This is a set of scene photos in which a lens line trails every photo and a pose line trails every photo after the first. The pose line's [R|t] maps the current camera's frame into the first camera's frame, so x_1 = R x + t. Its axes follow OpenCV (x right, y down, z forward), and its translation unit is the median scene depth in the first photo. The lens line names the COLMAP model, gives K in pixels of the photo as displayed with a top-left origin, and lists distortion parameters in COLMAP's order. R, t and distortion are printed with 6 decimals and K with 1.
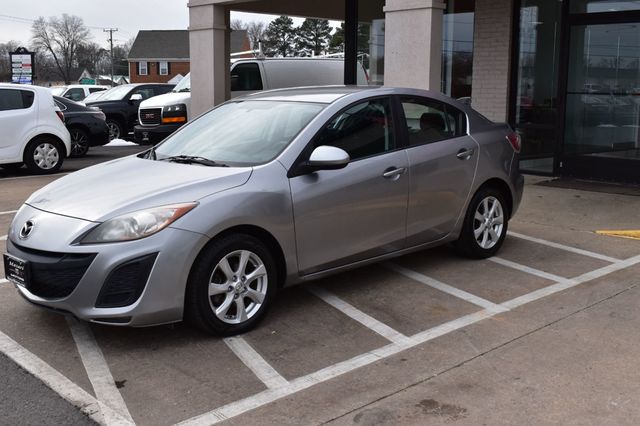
lens RADIAL K [[739.4, 0, 320.0], [0, 739.4, 213.0], [0, 0, 1]] dist [-0.060793, 0.011225]
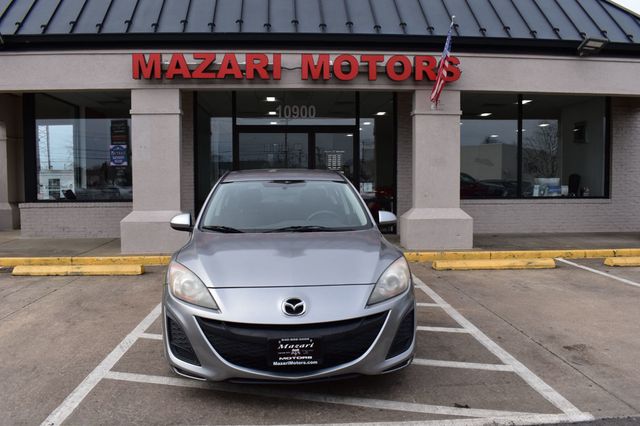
lens RADIAL K [[534.3, 0, 320.0], [0, 534.3, 213.0], [0, 0, 1]] dist [-0.088204, 0.005703]
pose [[0.629658, -0.054268, 0.774975, -0.903742], [0.137363, 0.989617, -0.042308, -0.064197], [-0.764632, 0.133092, 0.630574, 0.502355]]
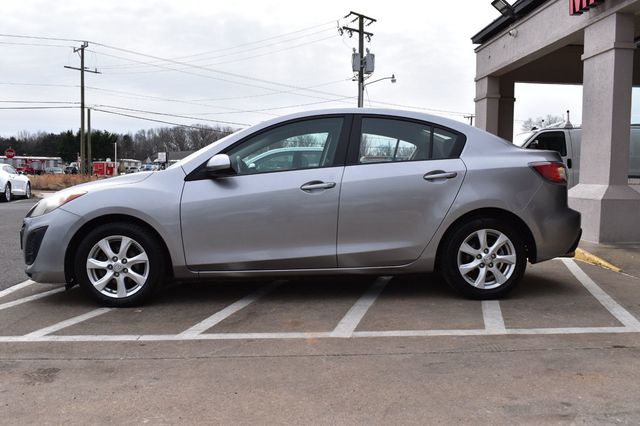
lens RADIAL K [[610.6, 0, 320.0], [0, 610.6, 213.0], [0, 0, 1]] dist [-0.075600, 0.004953]
pose [[0.763813, 0.046323, -0.643773, 0.761207], [-0.115891, 0.991054, -0.066189, 0.041407], [0.634948, 0.125163, 0.762349, 0.455268]]
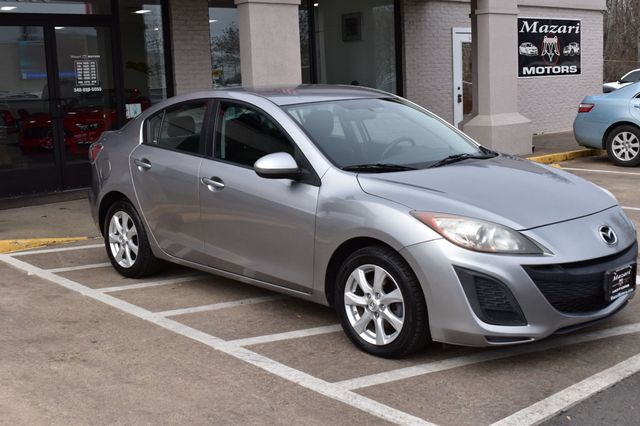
lens RADIAL K [[831.0, 0, 320.0], [0, 831.0, 213.0], [0, 0, 1]] dist [-0.048852, -0.019577]
pose [[0.018985, -0.158190, 0.987226, -1.372792], [0.205971, 0.966843, 0.150963, -0.223829], [-0.978374, 0.200474, 0.050938, 1.277292]]
